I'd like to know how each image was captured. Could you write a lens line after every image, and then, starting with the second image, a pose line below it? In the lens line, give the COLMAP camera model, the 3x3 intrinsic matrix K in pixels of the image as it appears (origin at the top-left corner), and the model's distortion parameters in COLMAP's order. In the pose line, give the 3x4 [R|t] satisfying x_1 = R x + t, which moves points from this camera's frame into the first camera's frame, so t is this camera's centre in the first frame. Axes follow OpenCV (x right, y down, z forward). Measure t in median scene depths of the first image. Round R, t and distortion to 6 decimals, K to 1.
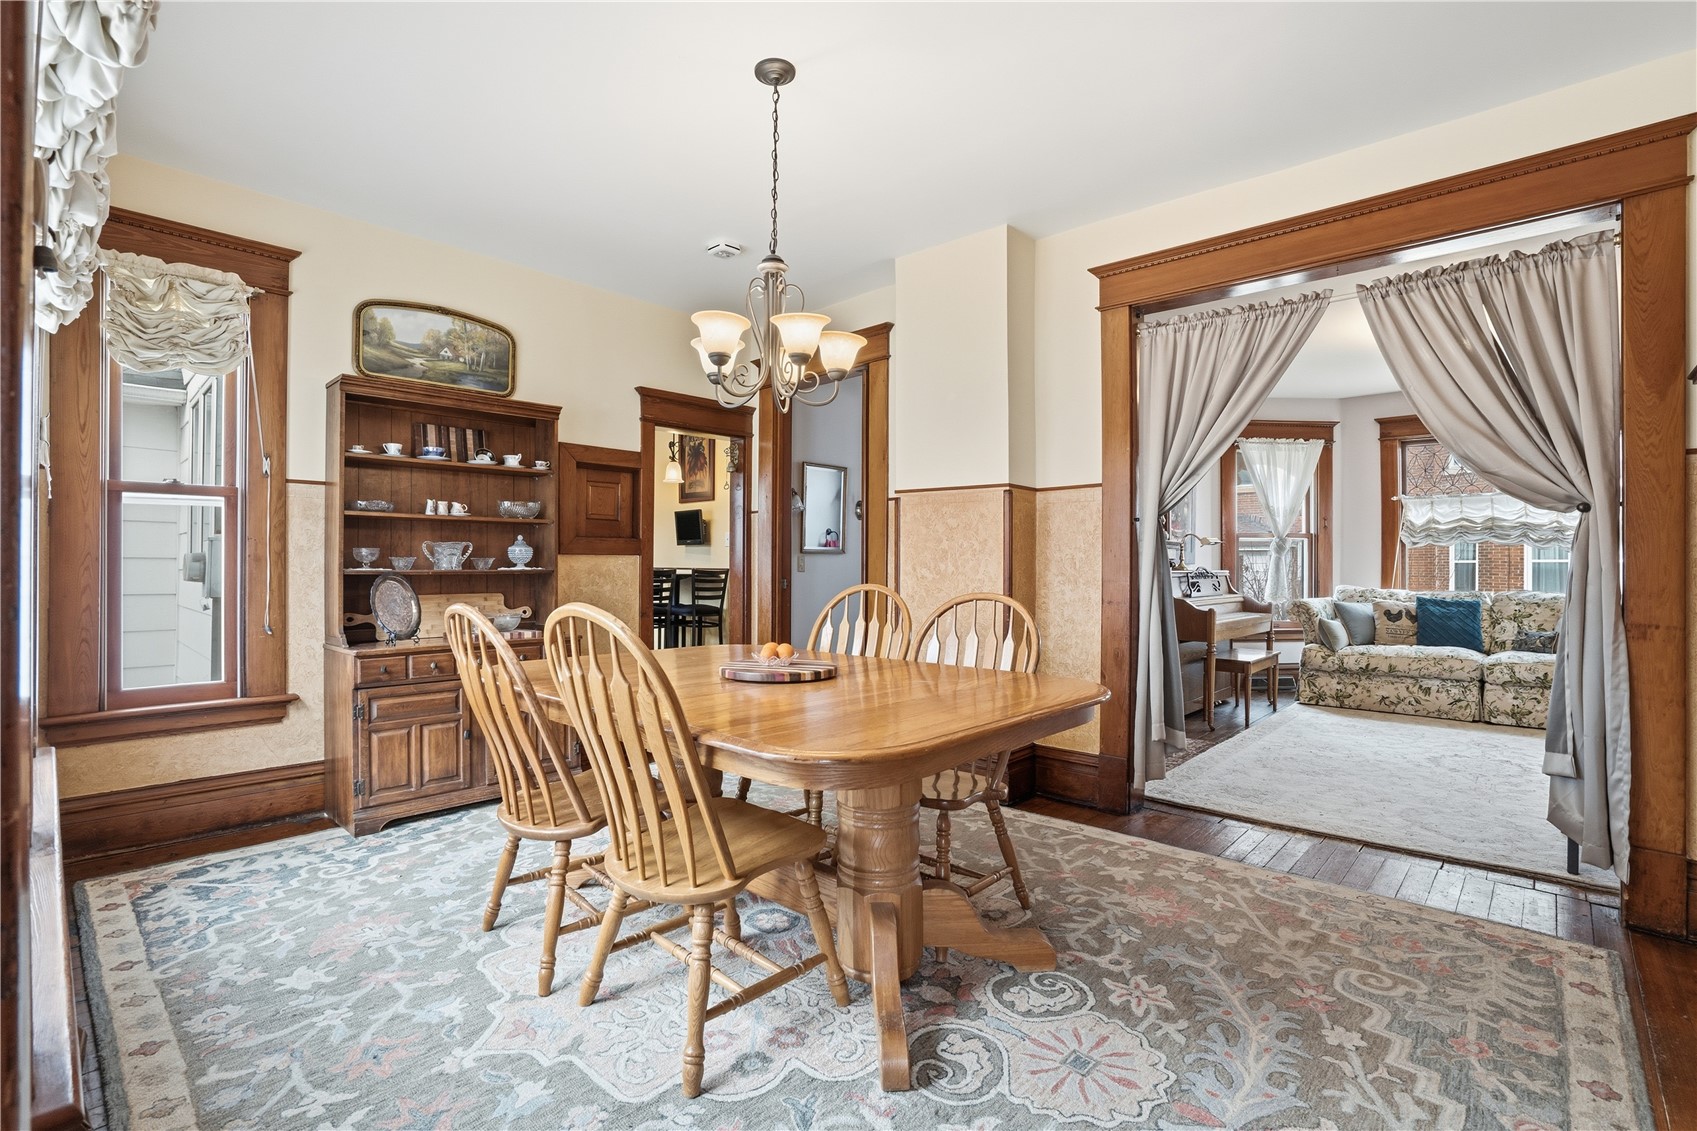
lens RADIAL K [[780.2, 0, 849.6], [0, 780.2, 560.3], [0, 0, 1]] dist [-0.060630, 0.022125]
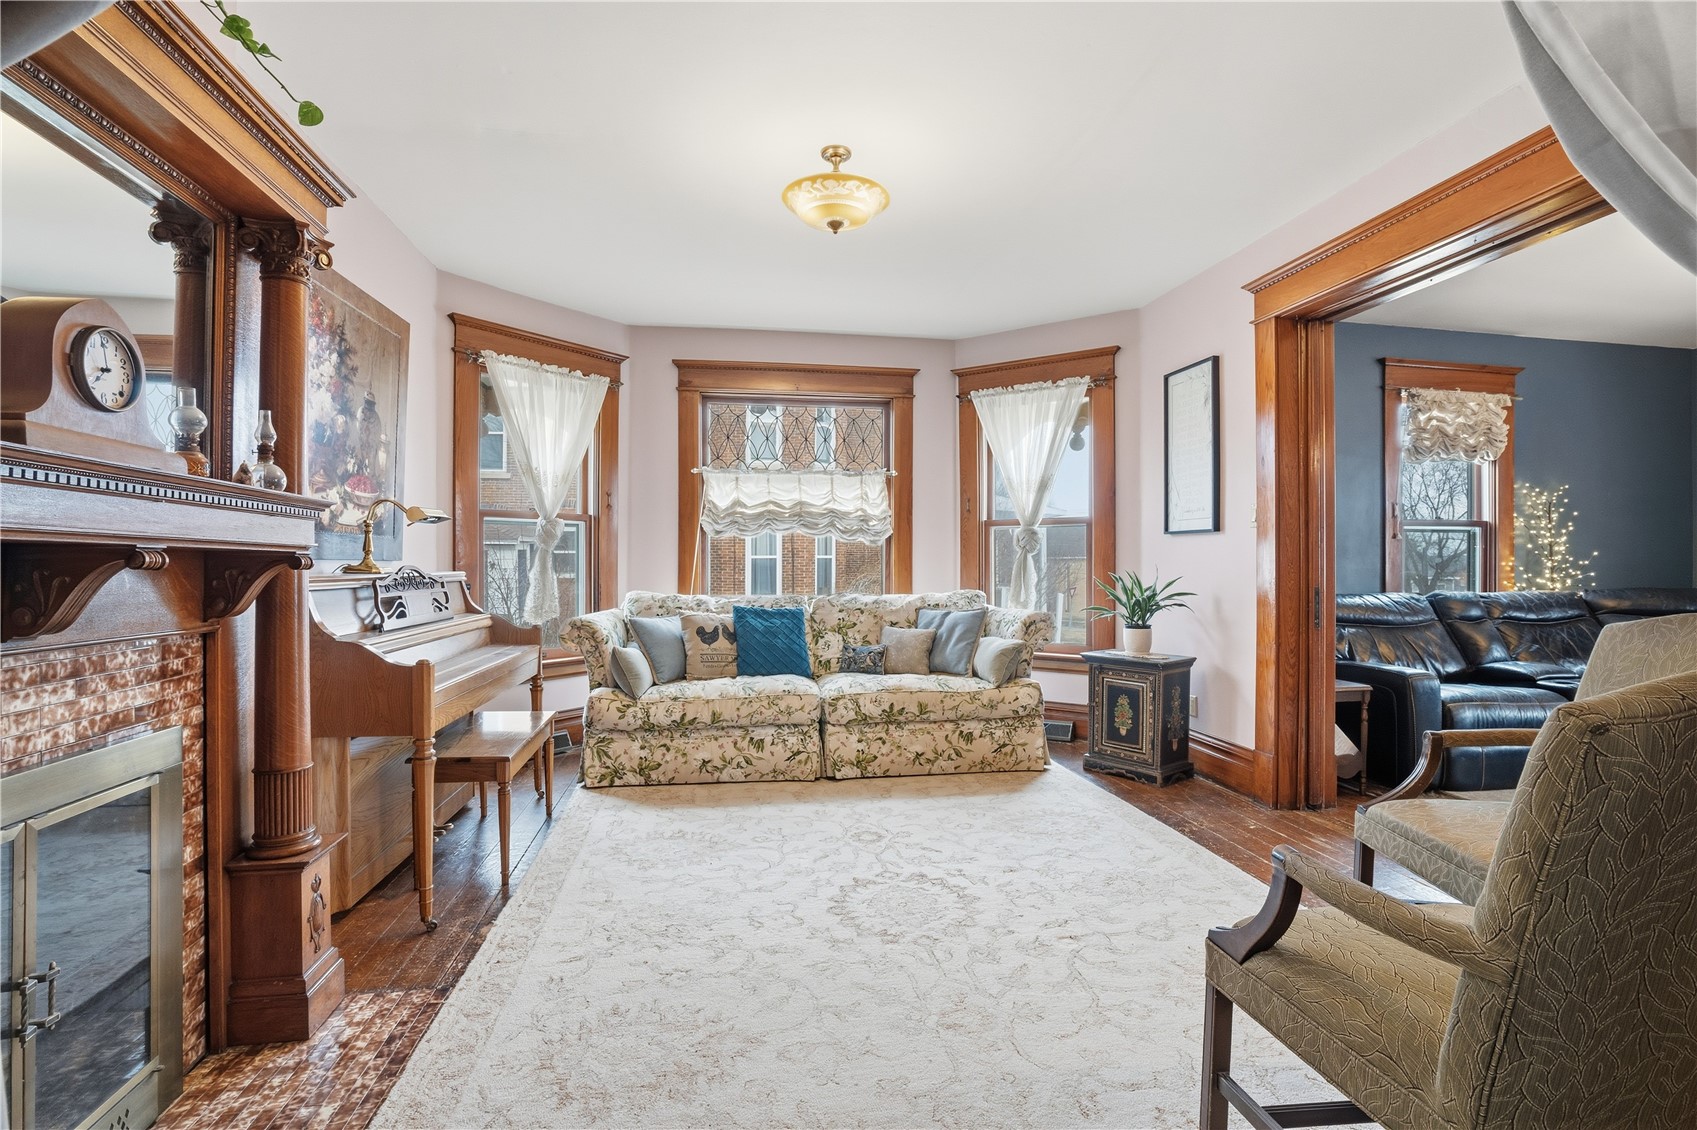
lens RADIAL K [[787.5, 0, 853.2], [0, 787.5, 566.6], [0, 0, 1]] dist [-0.064954, 0.022693]
pose [[0.611727, -0.006924, 0.791039, 0.235355], [-0.003040, 0.999934, 0.011103, 0.002836], [-0.791063, -0.009197, 0.611665, 0.465280]]
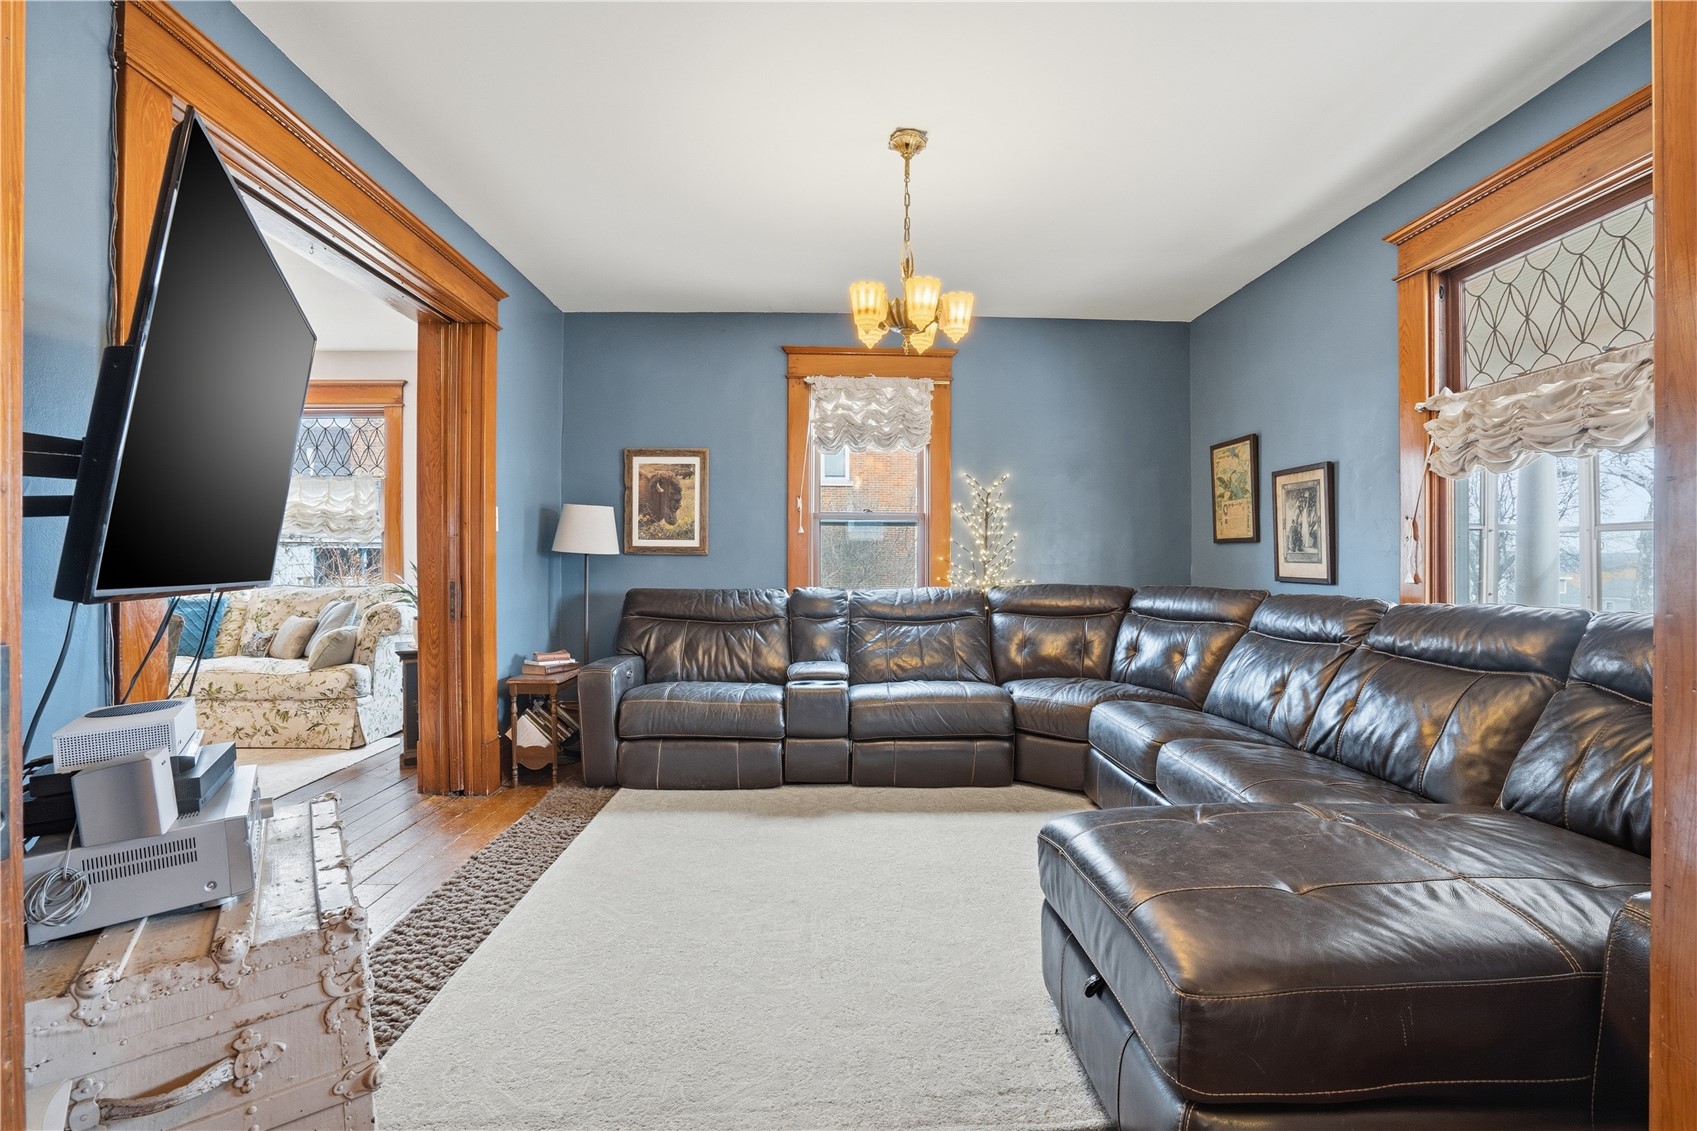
lens RADIAL K [[780.2, 0, 849.6], [0, 780.2, 560.3], [0, 0, 1]] dist [-0.060630, 0.022125]
pose [[0.707744, -0.005236, 0.706450, 0.709059], [-0.000691, 0.999967, 0.008103, 0.002384], [-0.706469, -0.006223, 0.707717, -0.104300]]
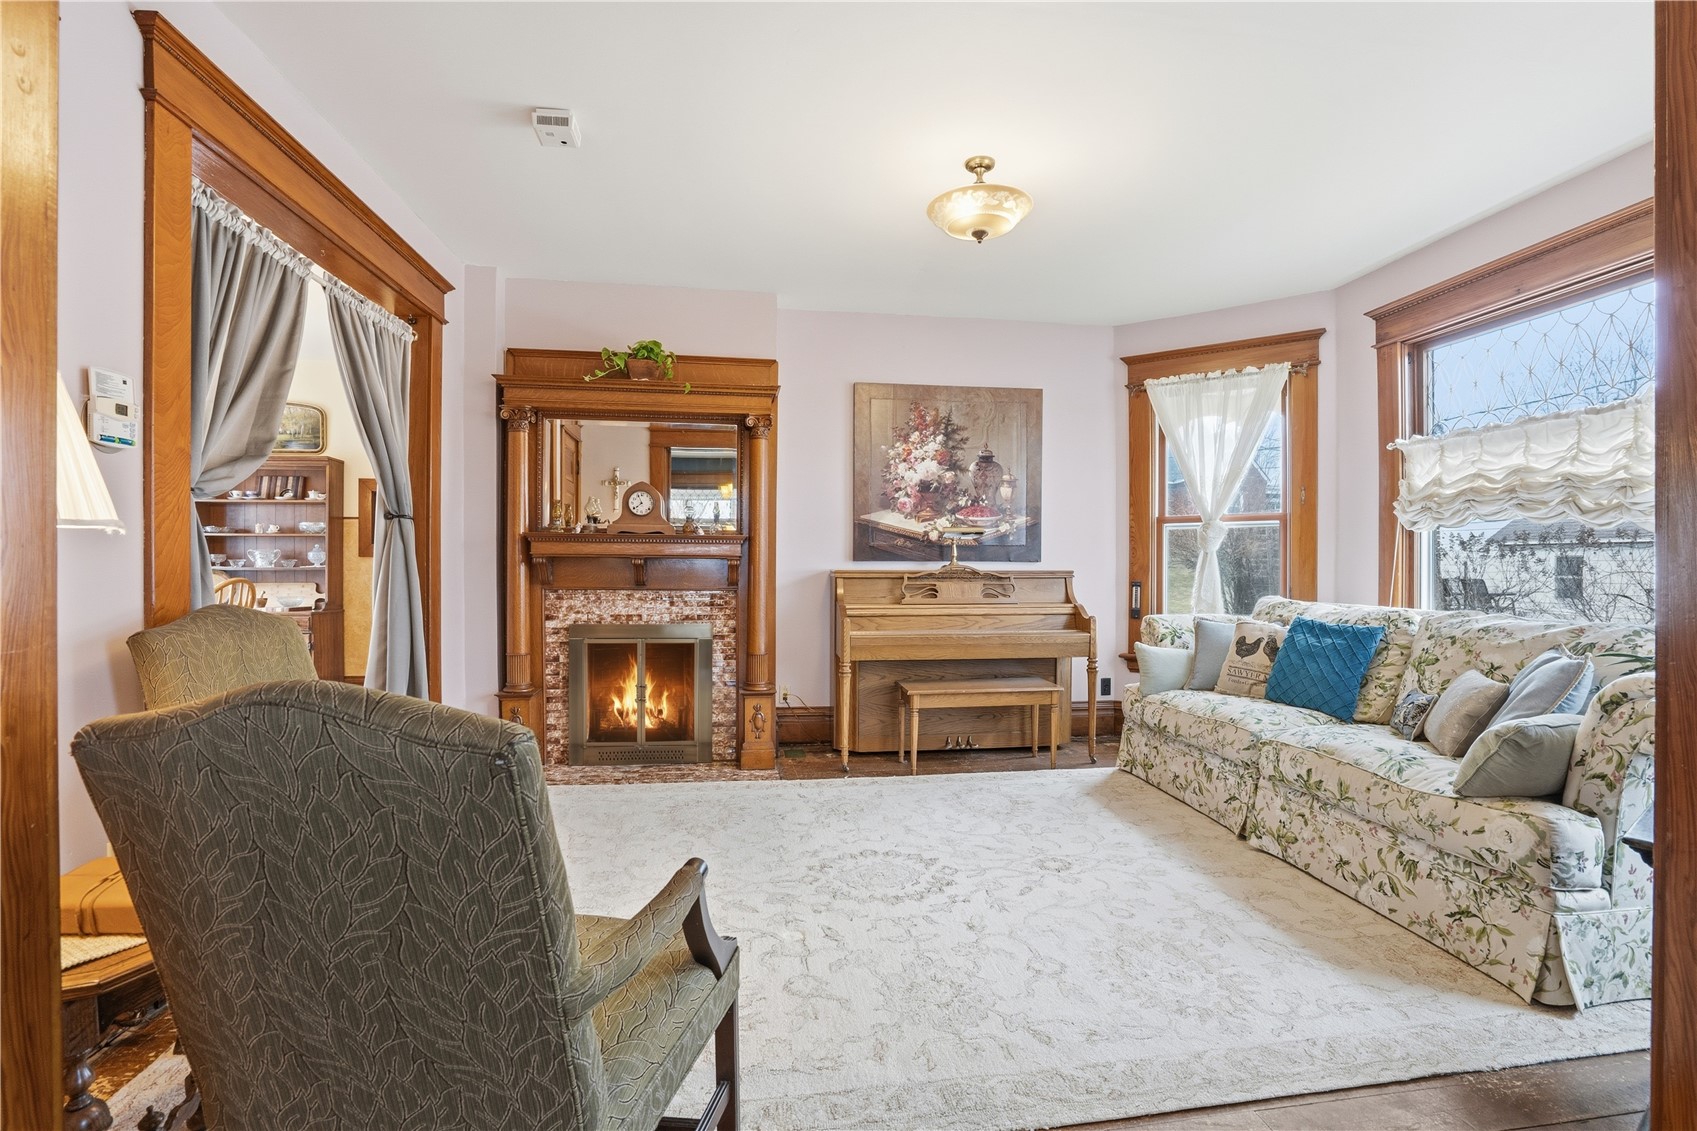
lens RADIAL K [[787.5, 0, 853.2], [0, 787.5, 567.1], [0, 0, 1]] dist [-0.064954, 0.022693]
pose [[0.774227, 0.001029, -0.632907, 0.865057], [0.005224, 0.999954, 0.008017, 0.003803], [0.632887, -0.009513, 0.774186, 0.332187]]
